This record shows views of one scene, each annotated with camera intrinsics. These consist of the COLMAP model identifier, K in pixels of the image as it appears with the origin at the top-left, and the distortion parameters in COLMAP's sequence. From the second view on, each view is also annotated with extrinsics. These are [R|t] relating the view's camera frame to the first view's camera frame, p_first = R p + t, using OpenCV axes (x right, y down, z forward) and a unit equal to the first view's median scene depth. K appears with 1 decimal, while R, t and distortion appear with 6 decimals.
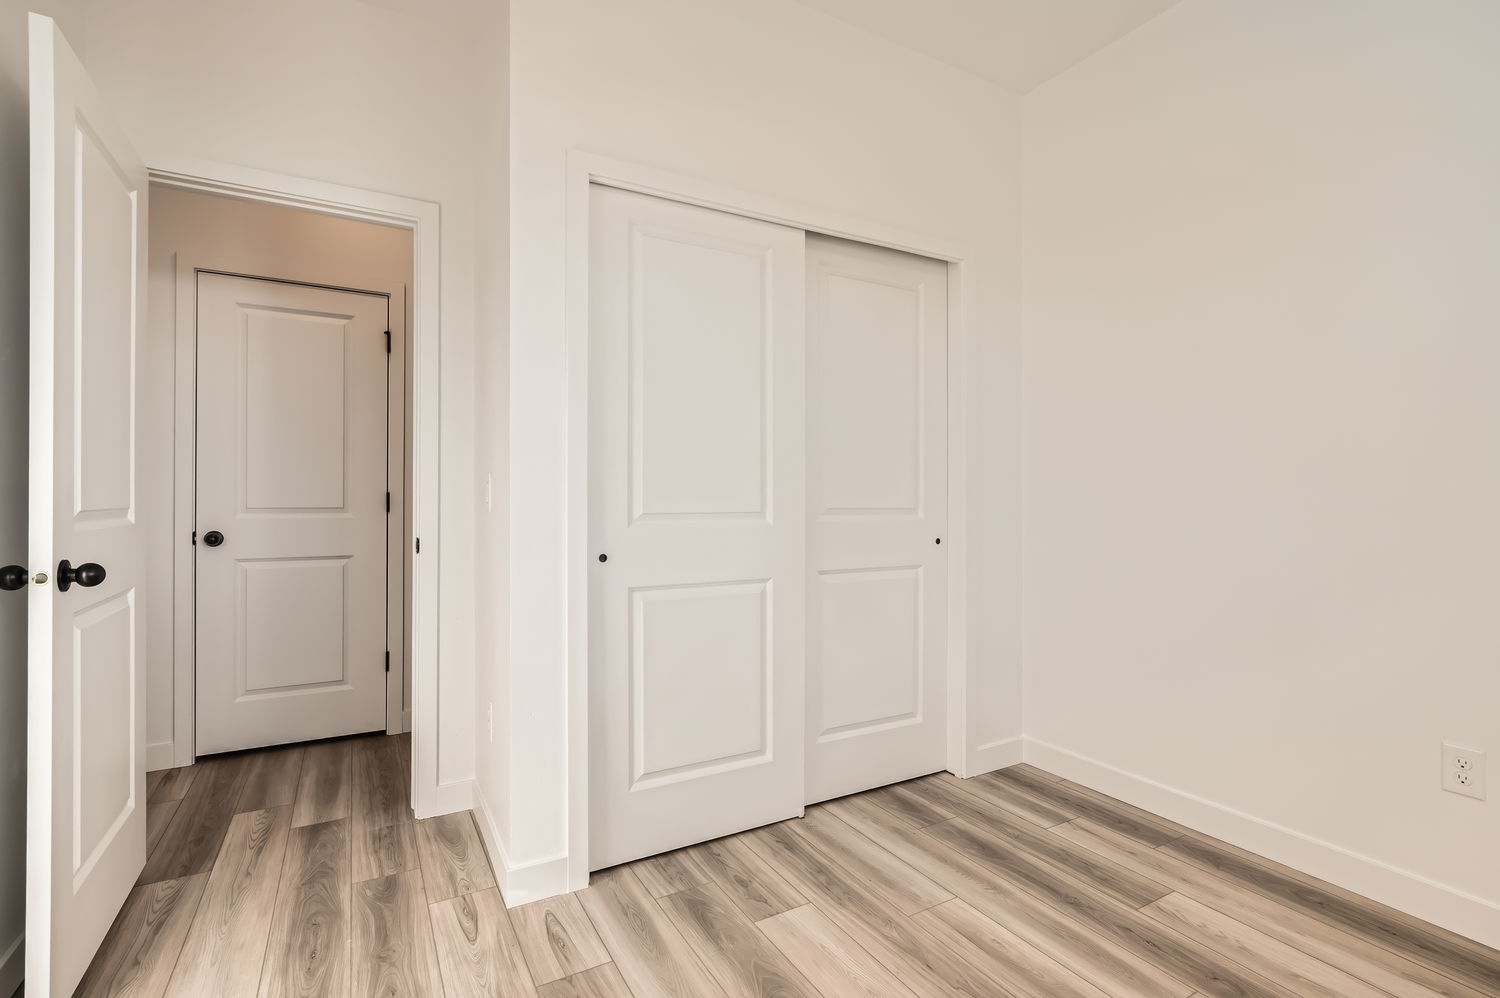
lens RADIAL K [[689.0, 0, 756.0], [0, 689.0, 496.5], [0, 0, 1]] dist [-0.003564, -0.000150]
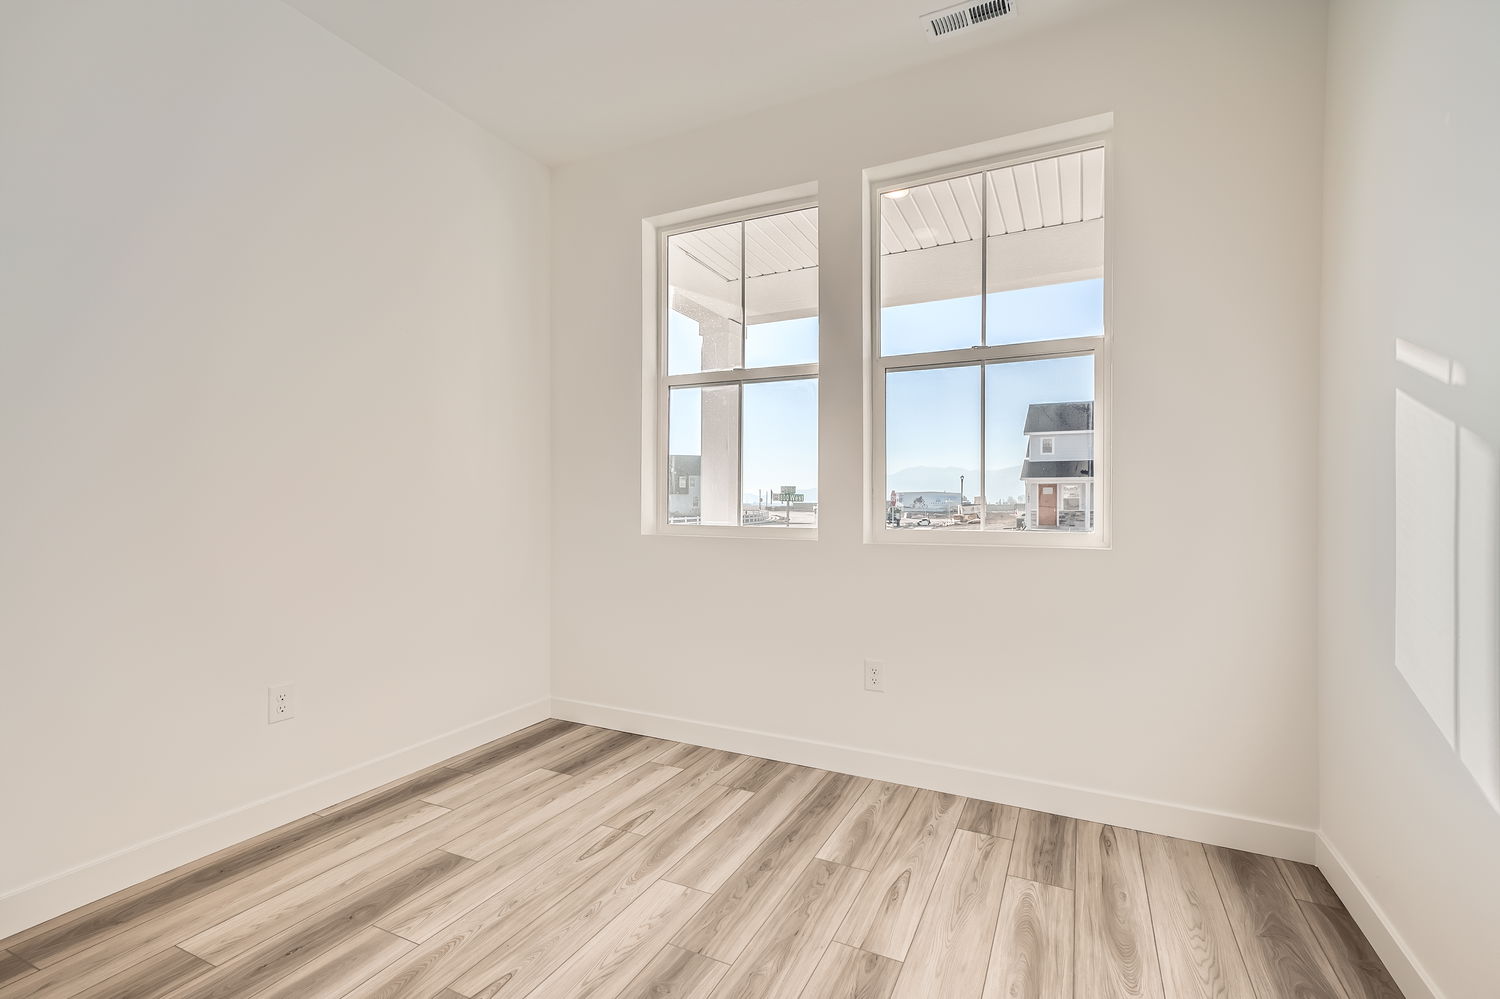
lens RADIAL K [[689.0, 0, 750.6], [0, 689.0, 498.6], [0, 0, 1]] dist [-0.003564, -0.000150]
pose [[-0.548608, -0.008048, 0.836041, -0.586168], [-0.006771, 0.999964, 0.005183, -0.017489], [-0.836052, -0.002817, -0.548642, 0.936432]]
